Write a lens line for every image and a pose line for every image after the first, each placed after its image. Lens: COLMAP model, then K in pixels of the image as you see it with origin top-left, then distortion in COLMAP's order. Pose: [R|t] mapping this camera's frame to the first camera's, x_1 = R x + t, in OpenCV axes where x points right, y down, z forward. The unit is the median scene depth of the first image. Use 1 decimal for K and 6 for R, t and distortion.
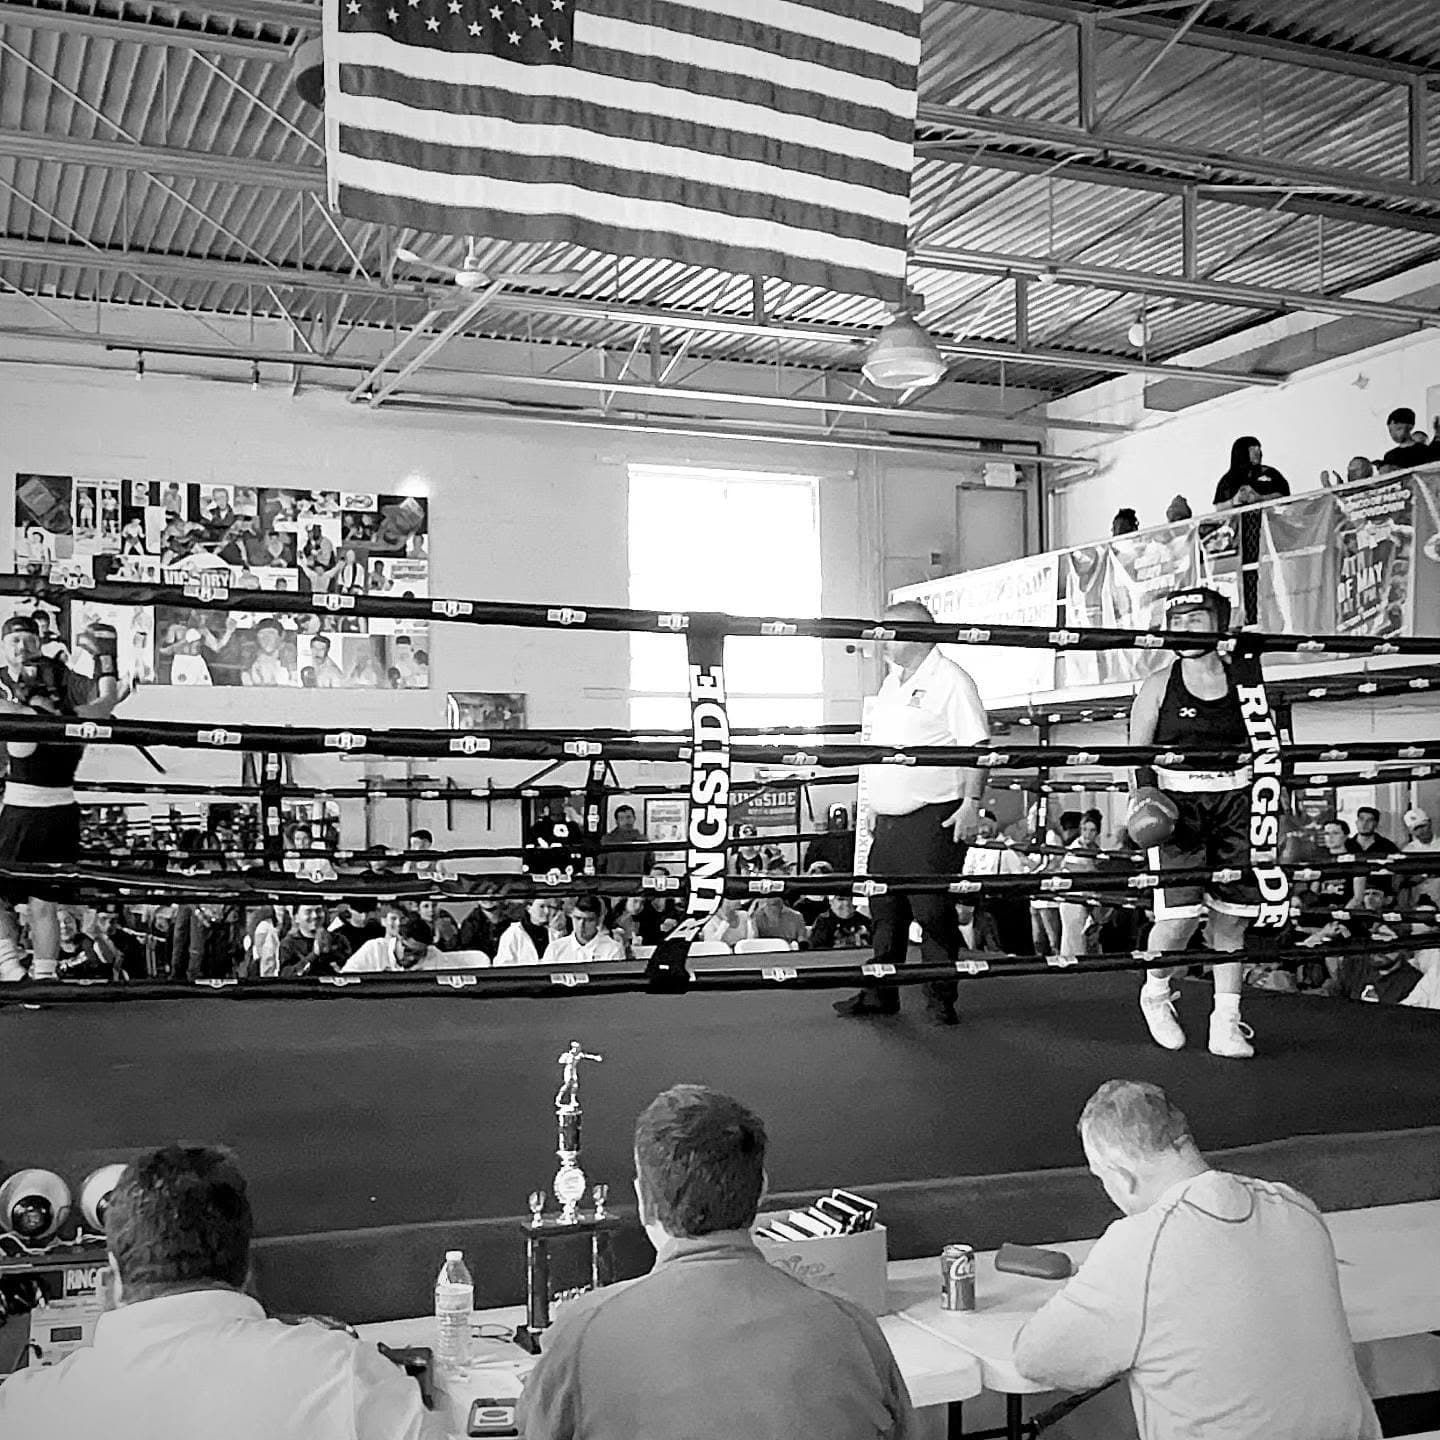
lens RADIAL K [[1874.7, 0, 720.0], [0, 1874.7, 720.3], [0, 0, 1]] dist [0.042469, 0.000000]
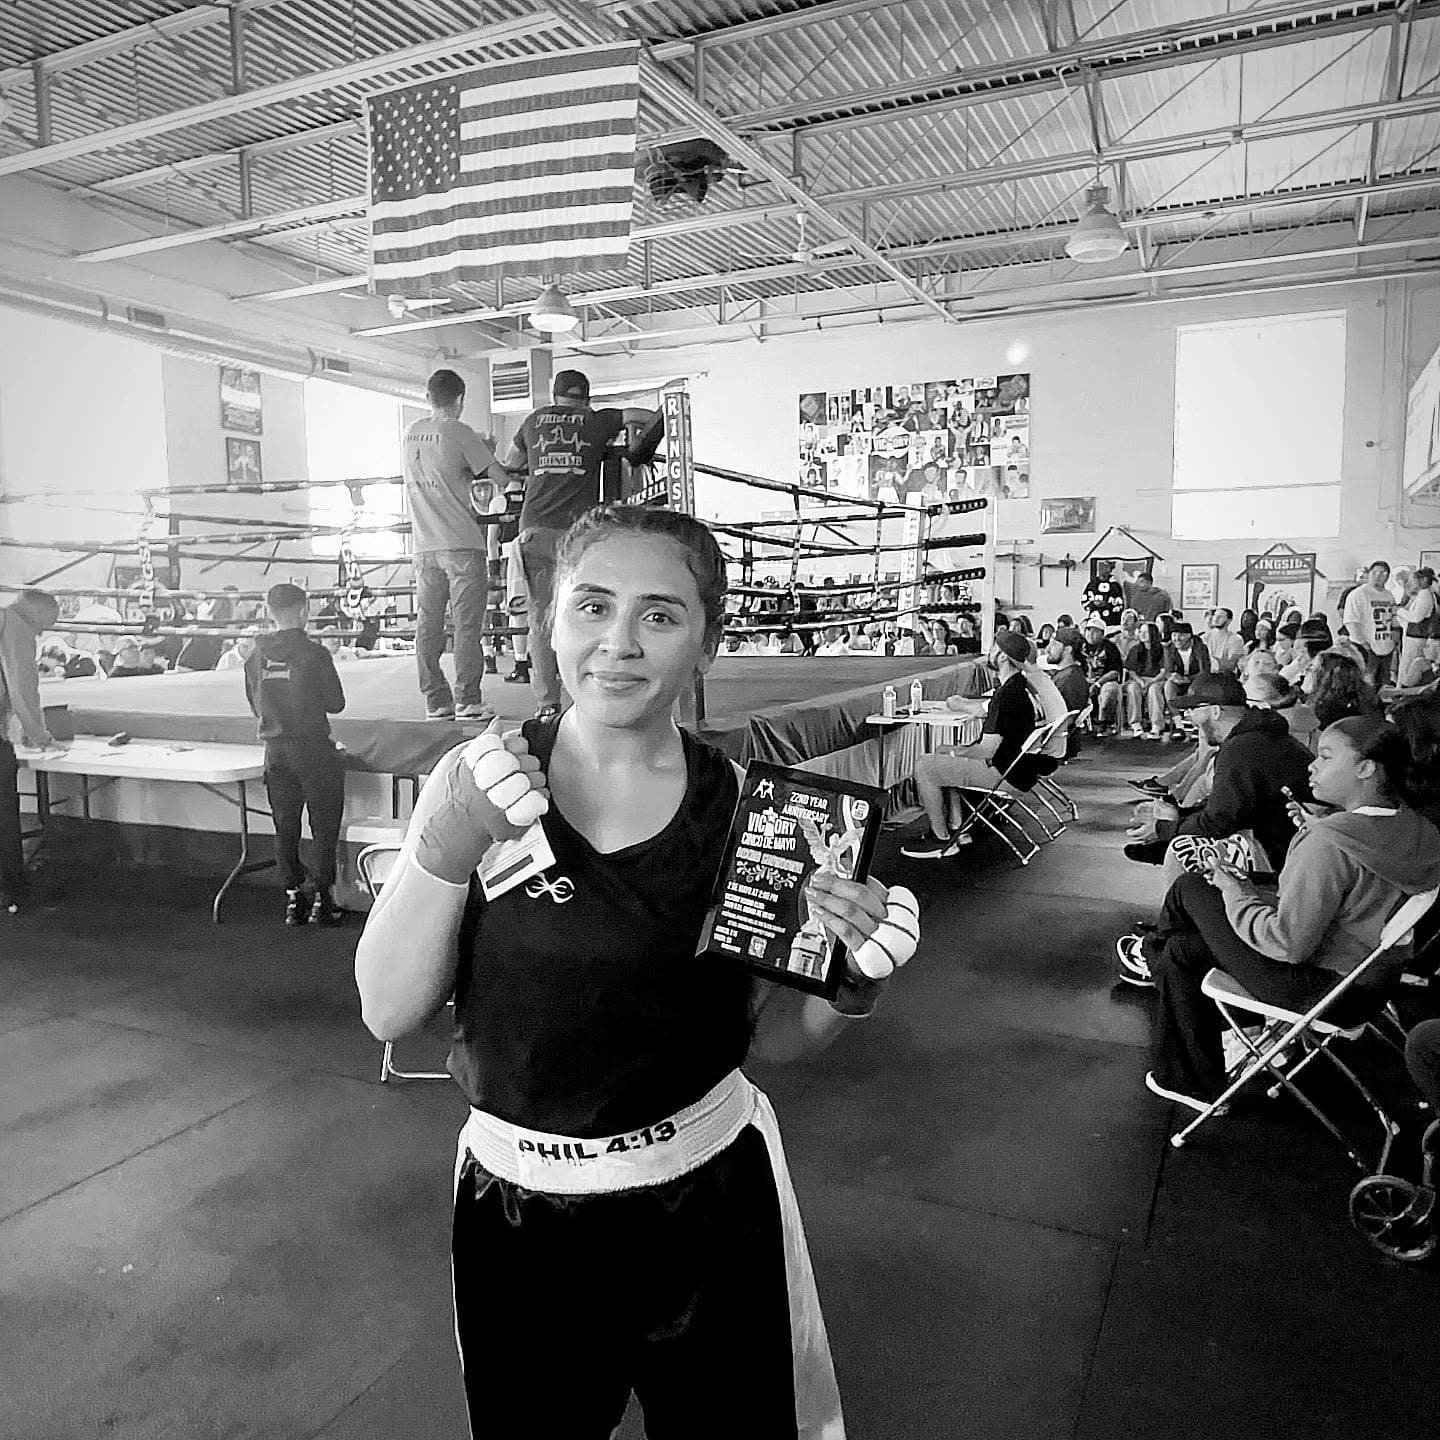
lens RADIAL K [[1170.9, 0, 720.1], [0, 1170.9, 719.3], [0, 0, 1]] dist [-0.005517, 0.003304]
pose [[0.667017, 0.077634, -0.740986, 0.433372], [0.044958, 0.988550, 0.144042, 0.014661], [0.743684, -0.129392, 0.655890, 0.139852]]
